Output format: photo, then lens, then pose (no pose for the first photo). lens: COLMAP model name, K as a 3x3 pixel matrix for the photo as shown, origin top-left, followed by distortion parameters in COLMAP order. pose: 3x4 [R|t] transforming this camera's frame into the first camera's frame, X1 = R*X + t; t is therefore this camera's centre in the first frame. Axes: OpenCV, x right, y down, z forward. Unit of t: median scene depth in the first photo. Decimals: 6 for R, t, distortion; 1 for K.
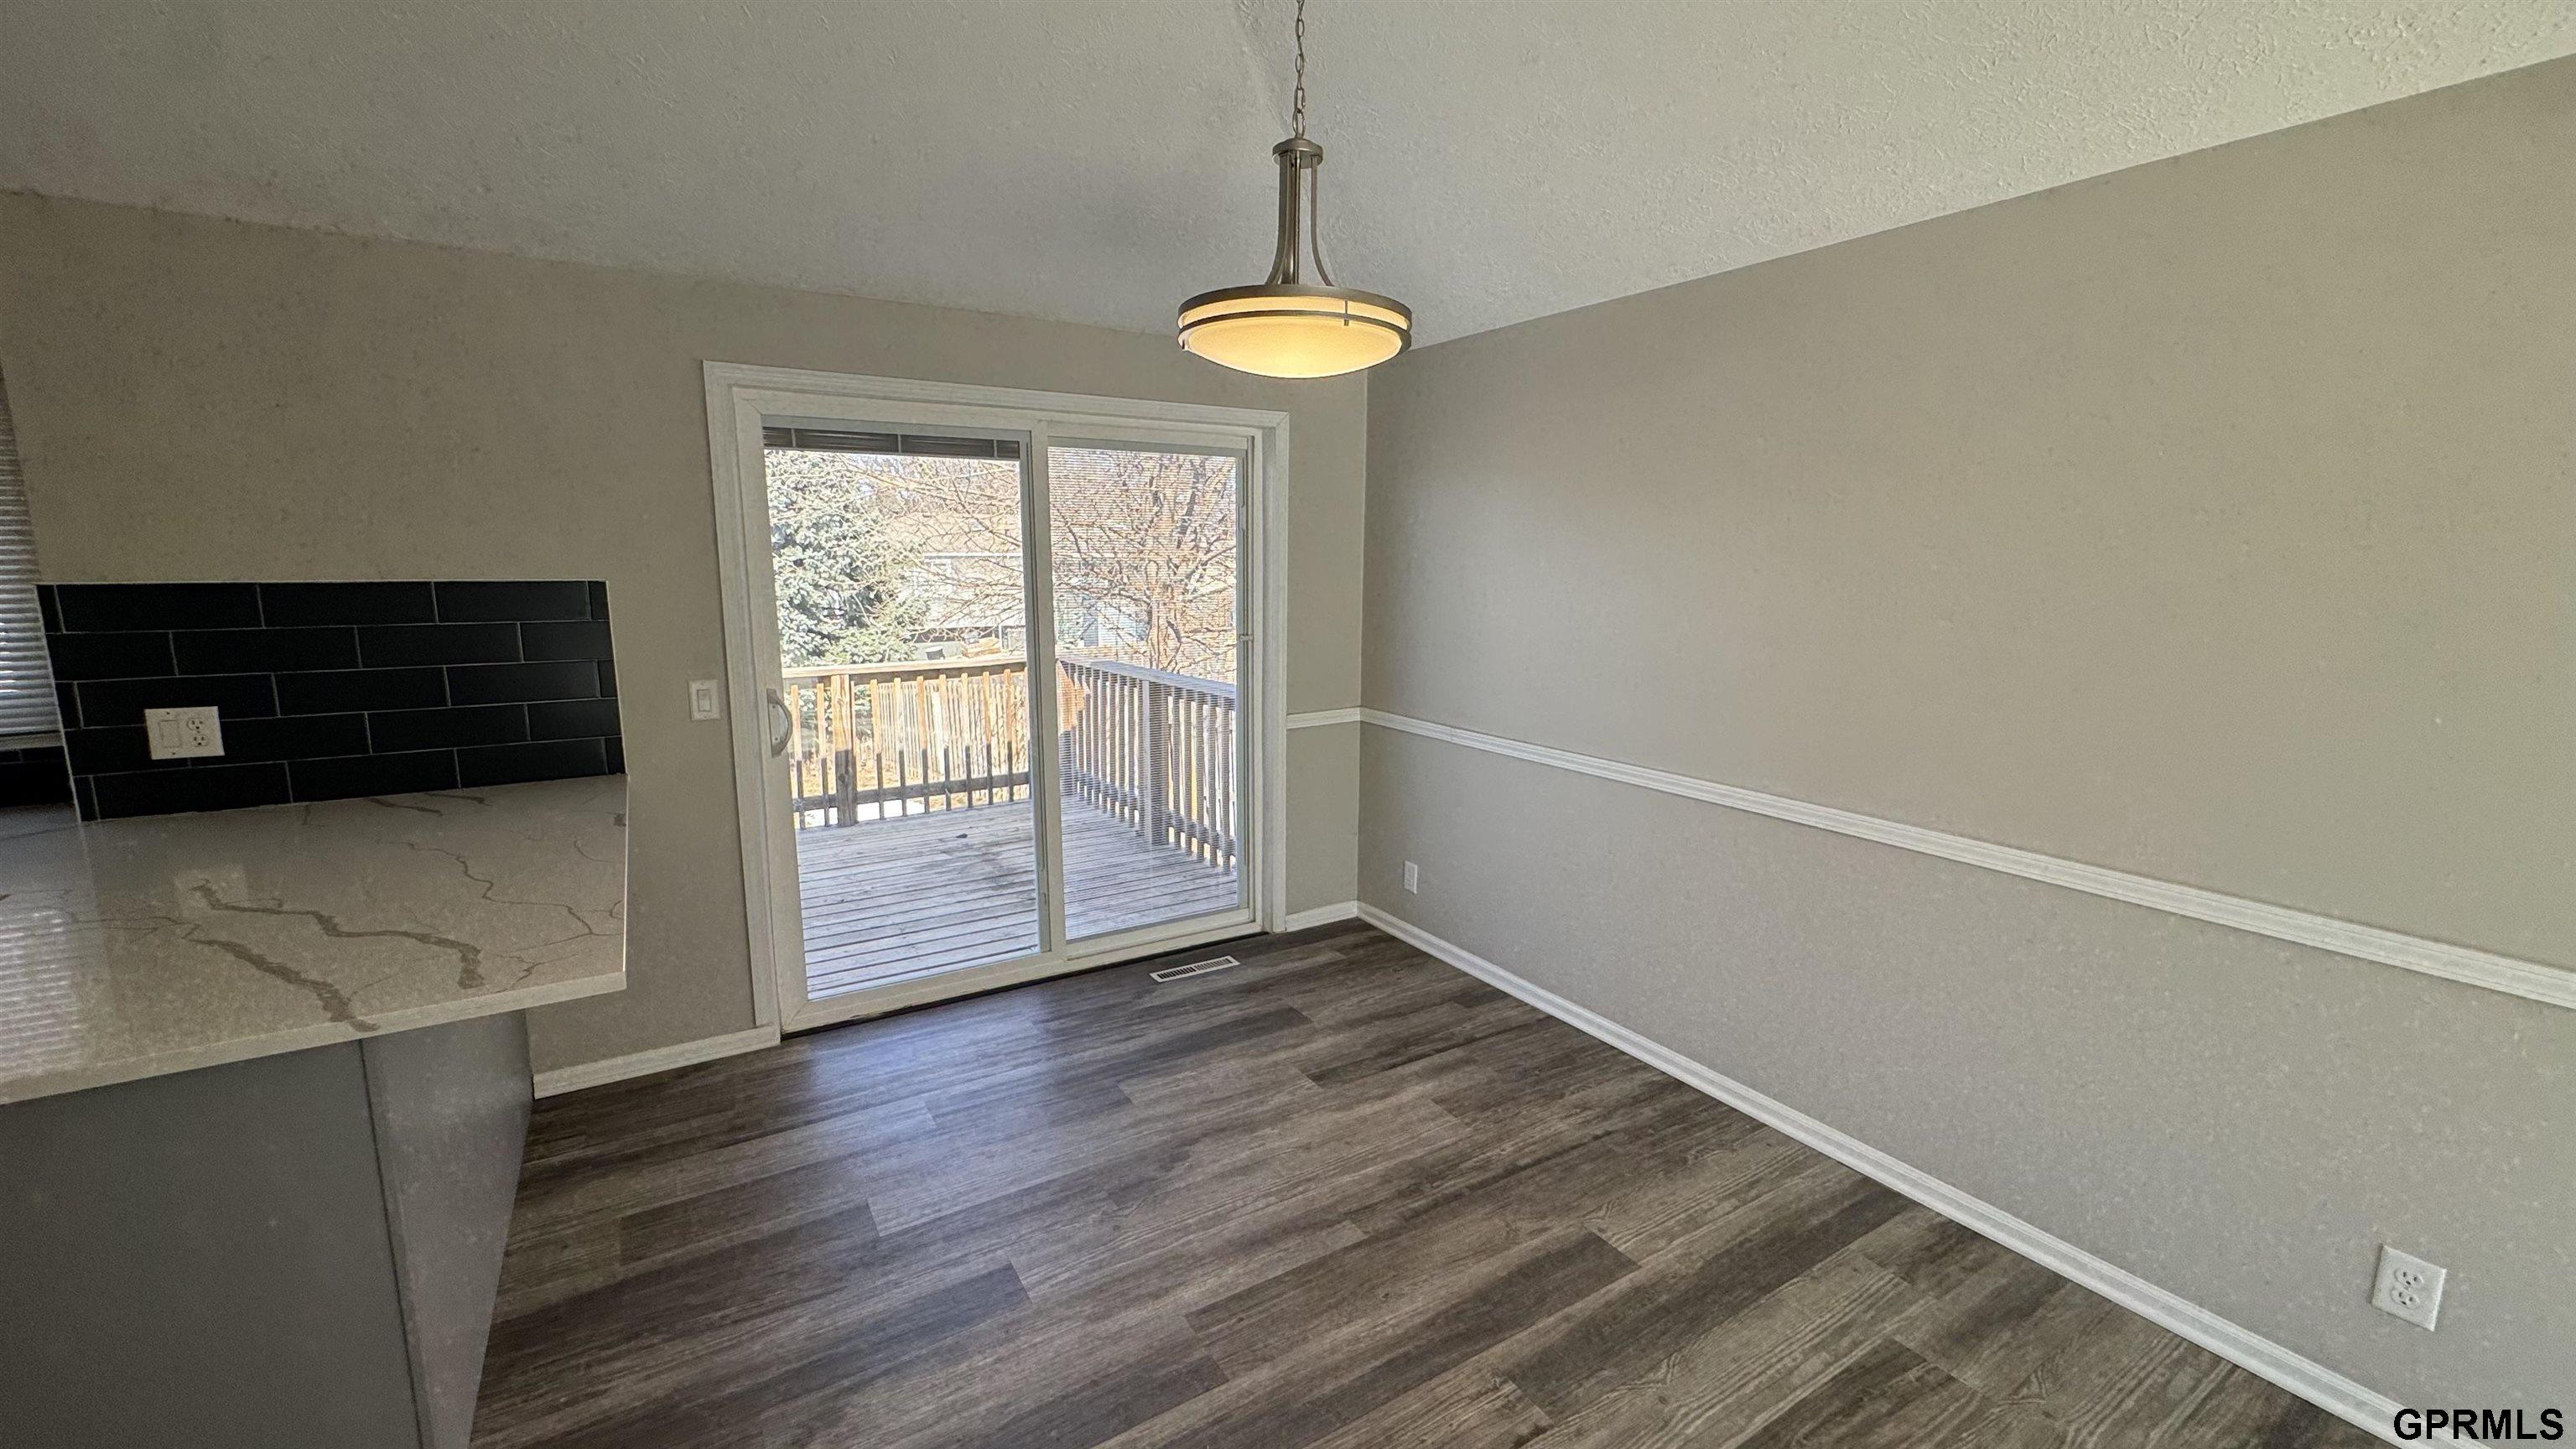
lens RADIAL K [[1028.0, 0, 1291.6], [0, 1028.0, 720.2], [0, 0, 1]] dist [0.000272, 0.000210]
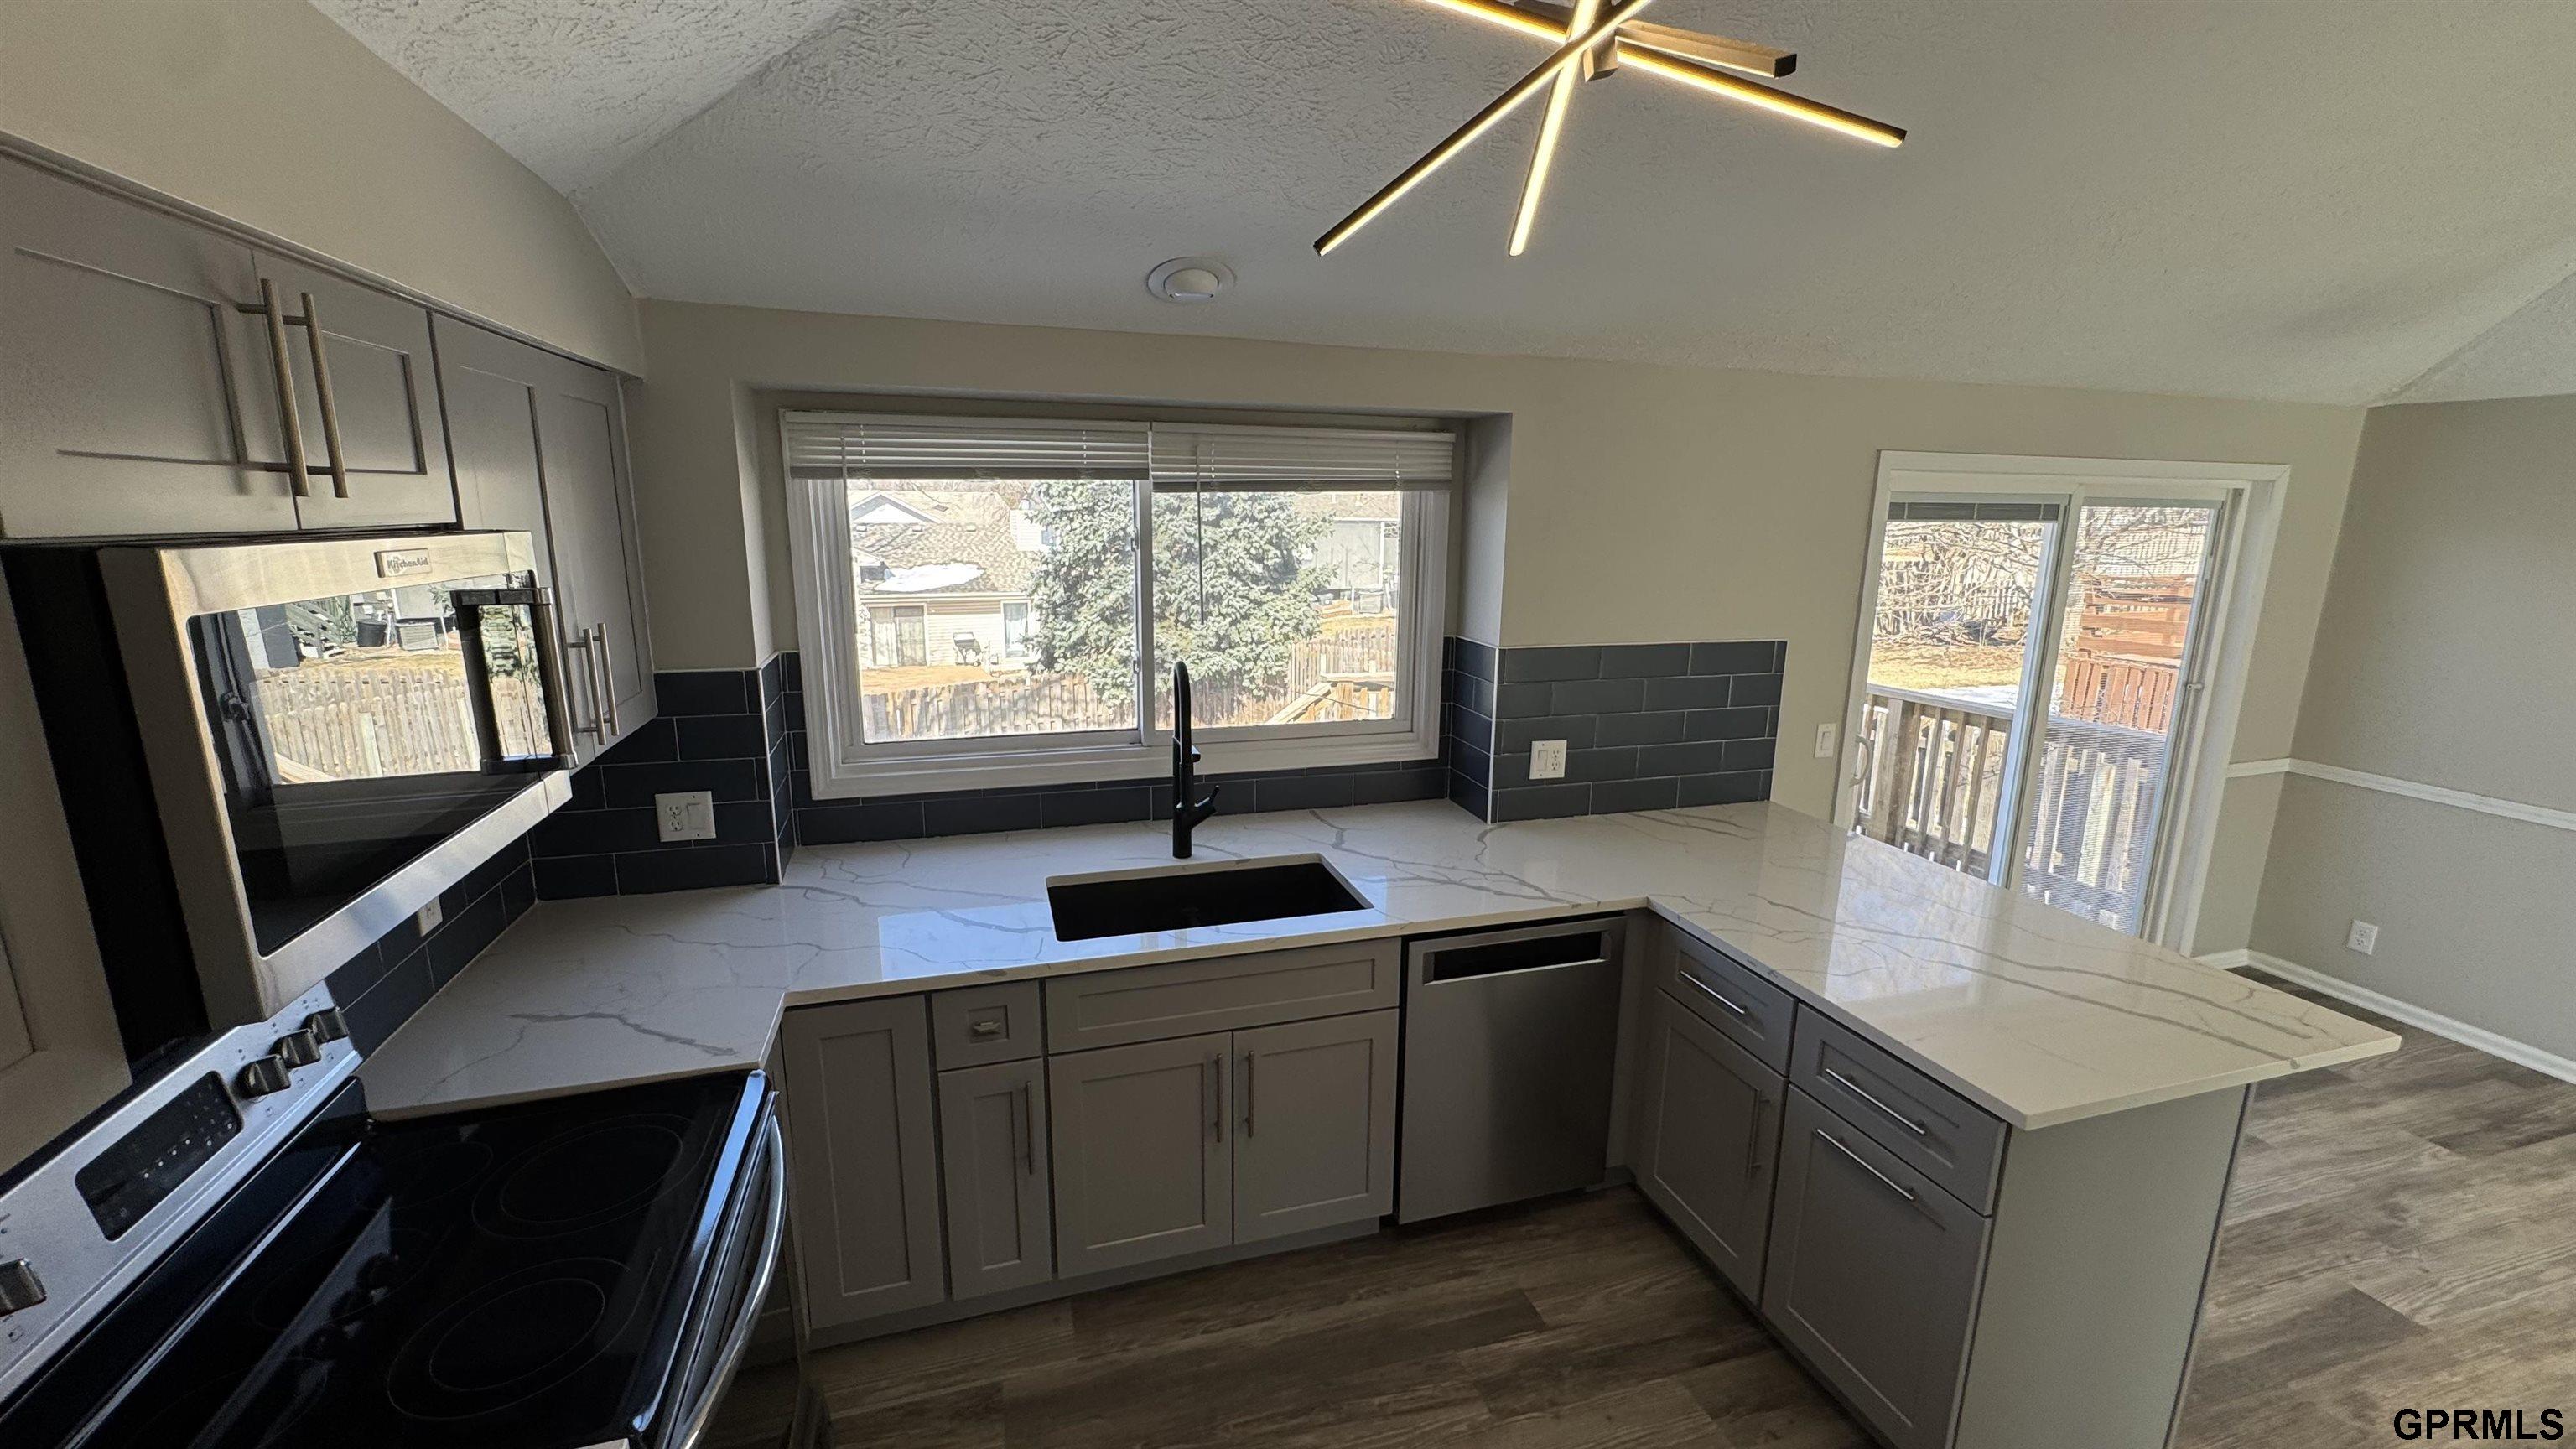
lens RADIAL K [[1028.0, 0, 1299.2], [0, 1028.0, 723.5], [0, 0, 1]] dist [0.000272, 0.000210]
pose [[0.965811, 0.061306, -0.251894, -0.655707], [-0.050285, 0.997484, 0.049964, -0.051410], [0.254324, -0.035589, 0.966464, -0.210686]]
